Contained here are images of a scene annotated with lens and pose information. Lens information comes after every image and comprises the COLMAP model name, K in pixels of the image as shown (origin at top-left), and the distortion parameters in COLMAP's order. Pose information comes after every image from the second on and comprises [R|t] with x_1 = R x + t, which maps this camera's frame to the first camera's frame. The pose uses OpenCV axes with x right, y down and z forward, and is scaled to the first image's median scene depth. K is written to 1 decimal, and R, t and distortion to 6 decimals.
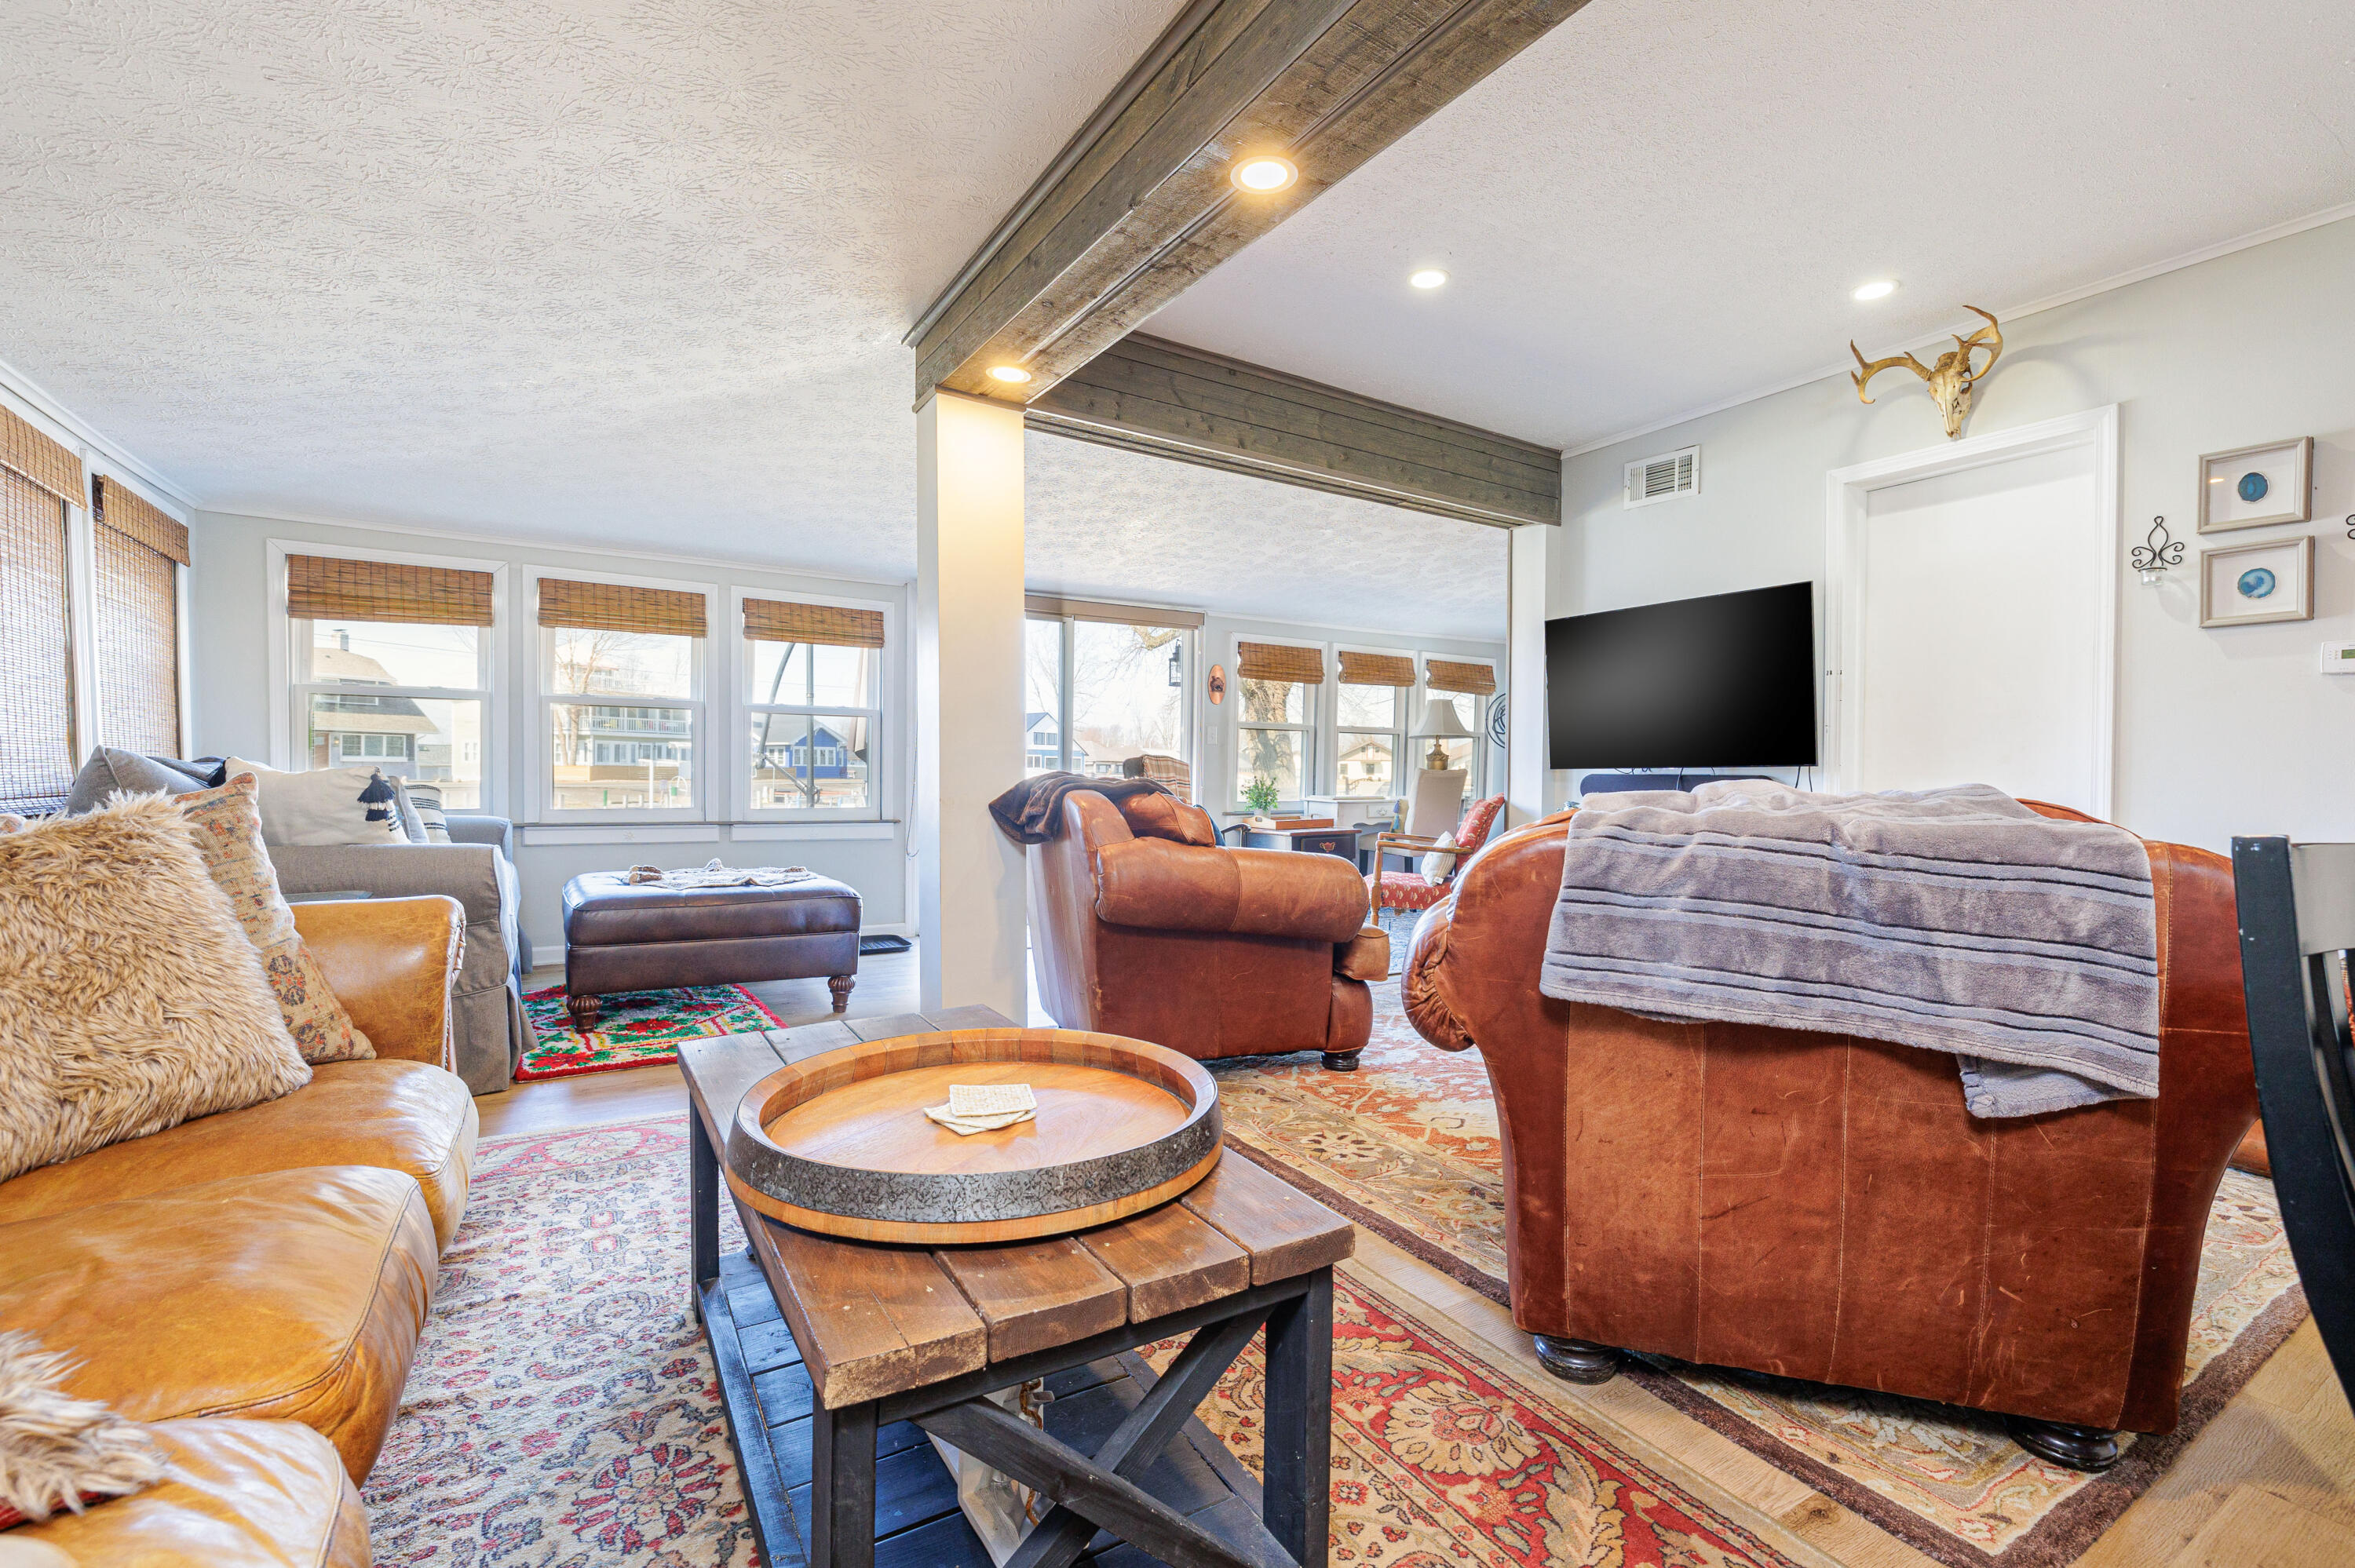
lens RADIAL K [[996.2, 0, 1185.5], [0, 996.2, 794.1], [0, 0, 1]] dist [0.001352, -0.000153]
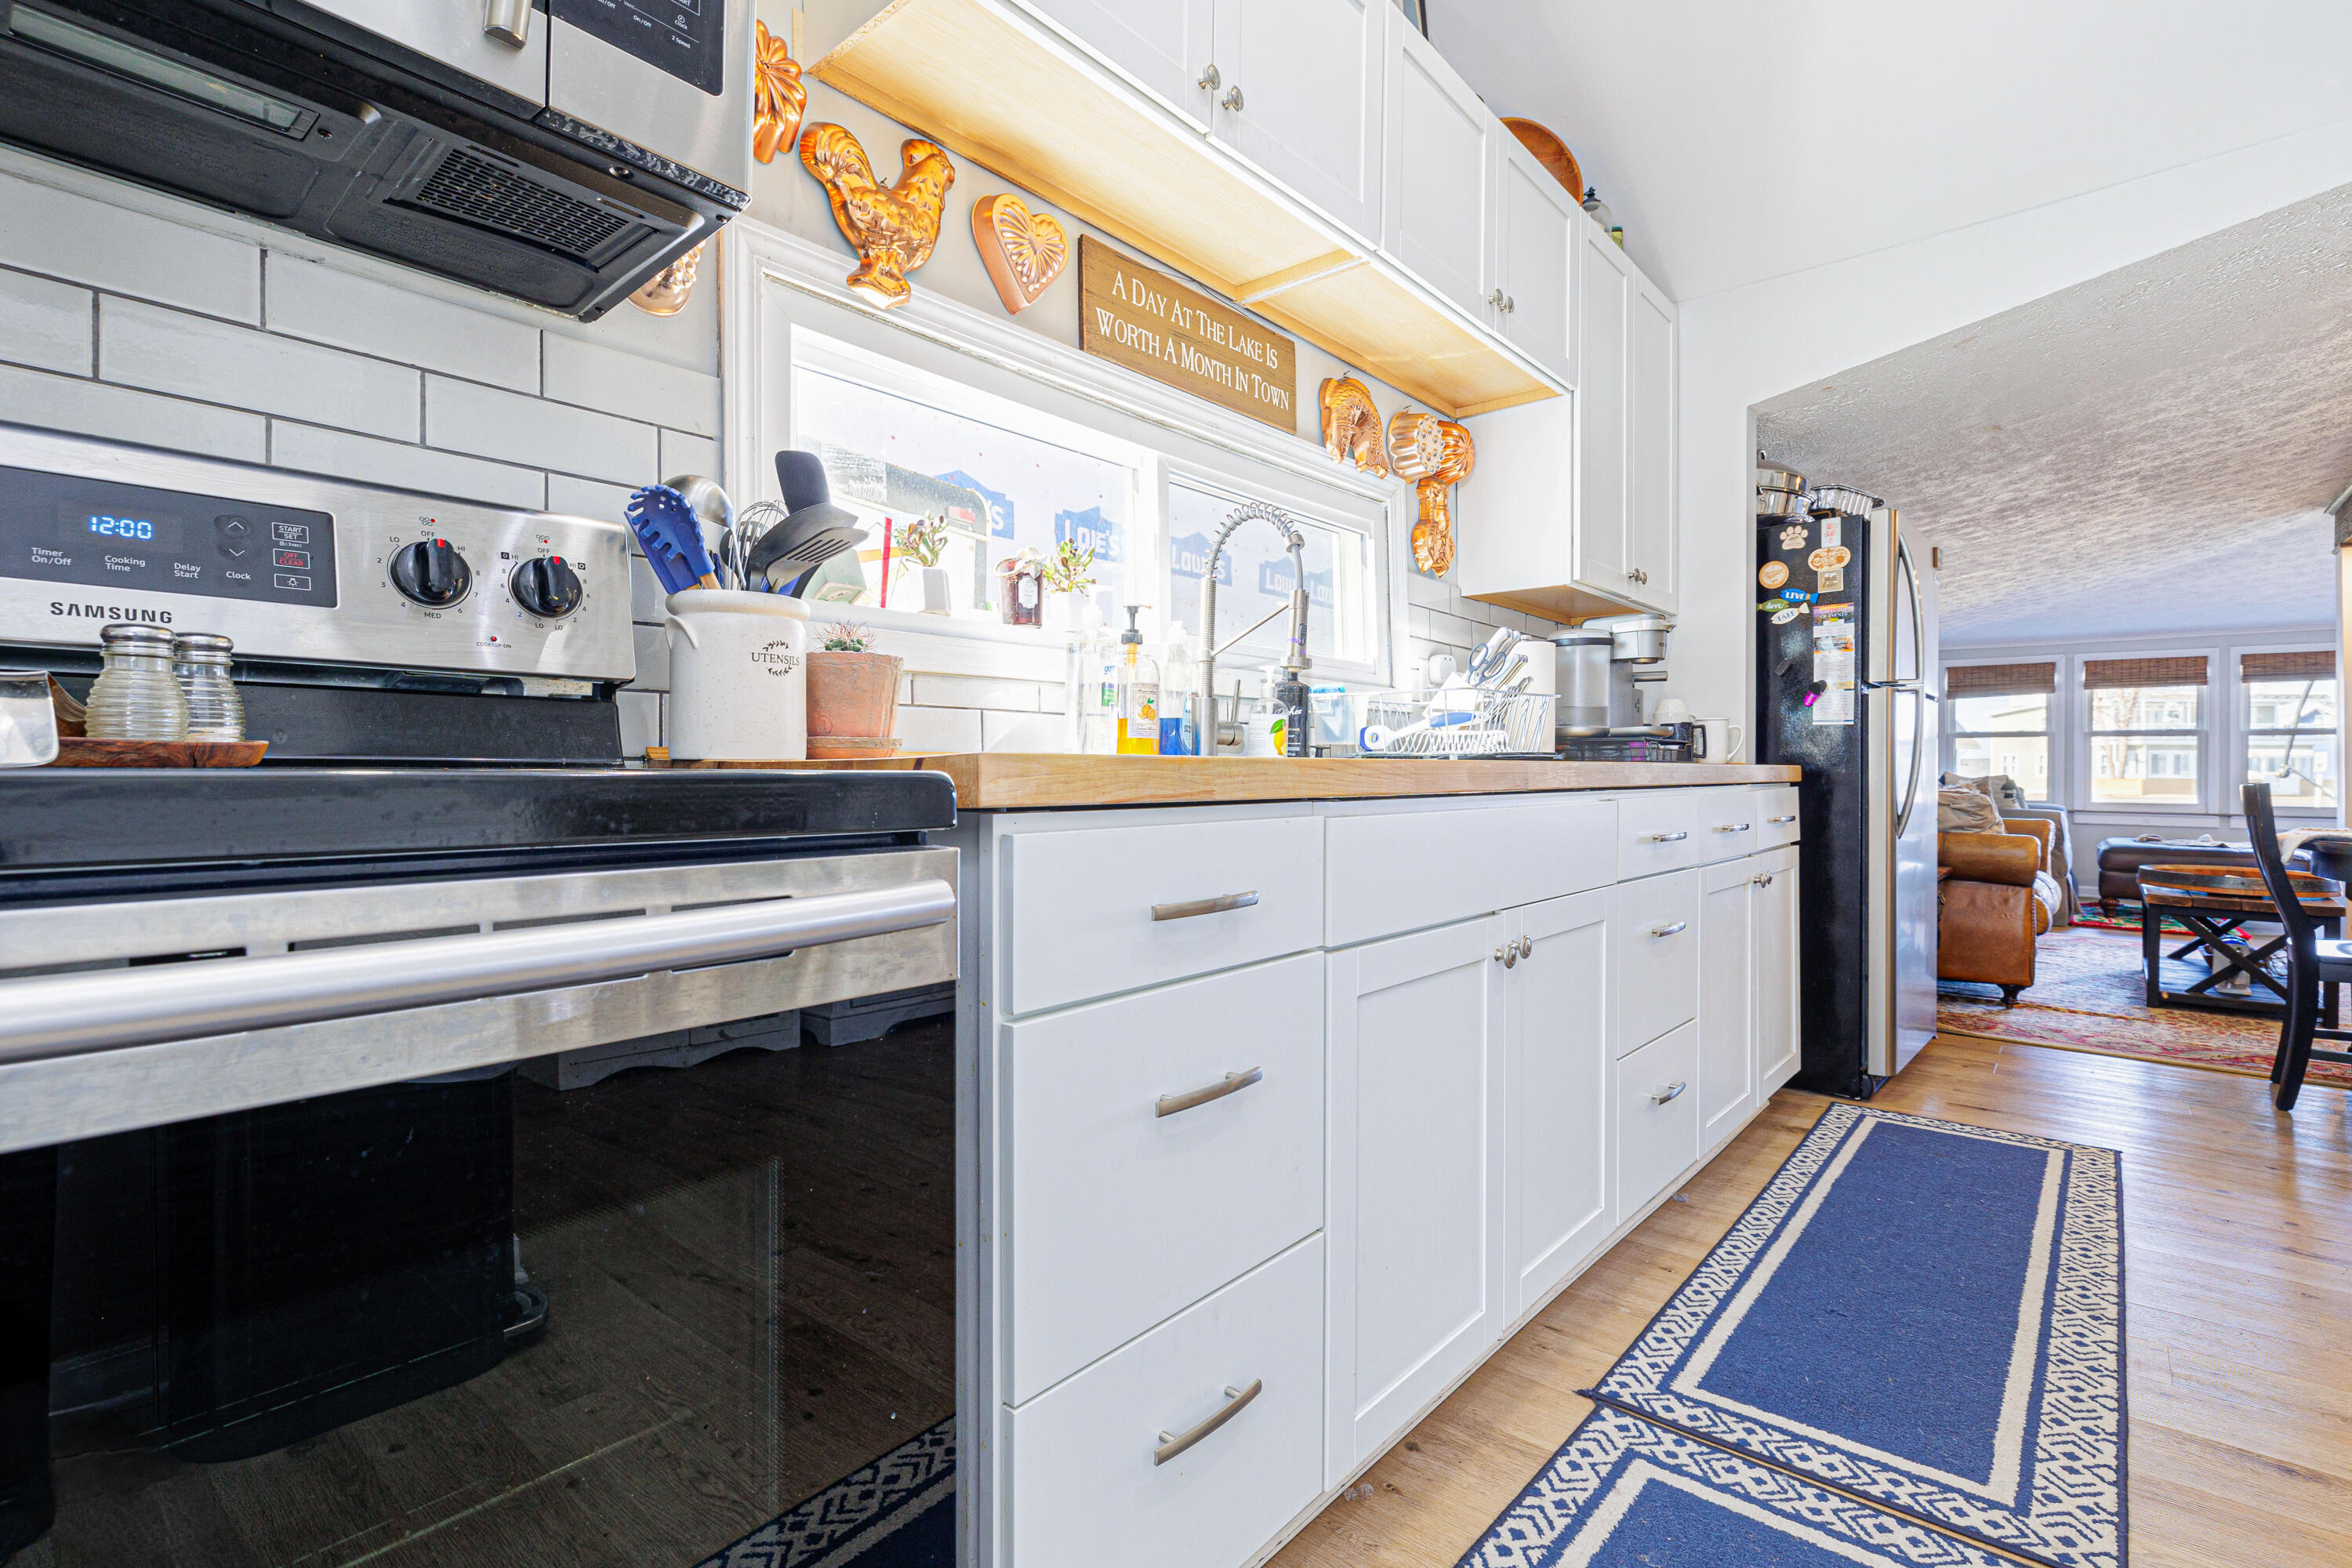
lens RADIAL K [[1075.2, 0, 1179.3], [0, 1075.2, 780.1], [0, 0, 1]] dist [-0.014266, -0.000482]
pose [[0.289511, -0.005213, -0.957160, 0.593239], [-0.022636, 0.999668, -0.012291, 0.035336], [0.956907, 0.025225, 0.289297, -0.924900]]
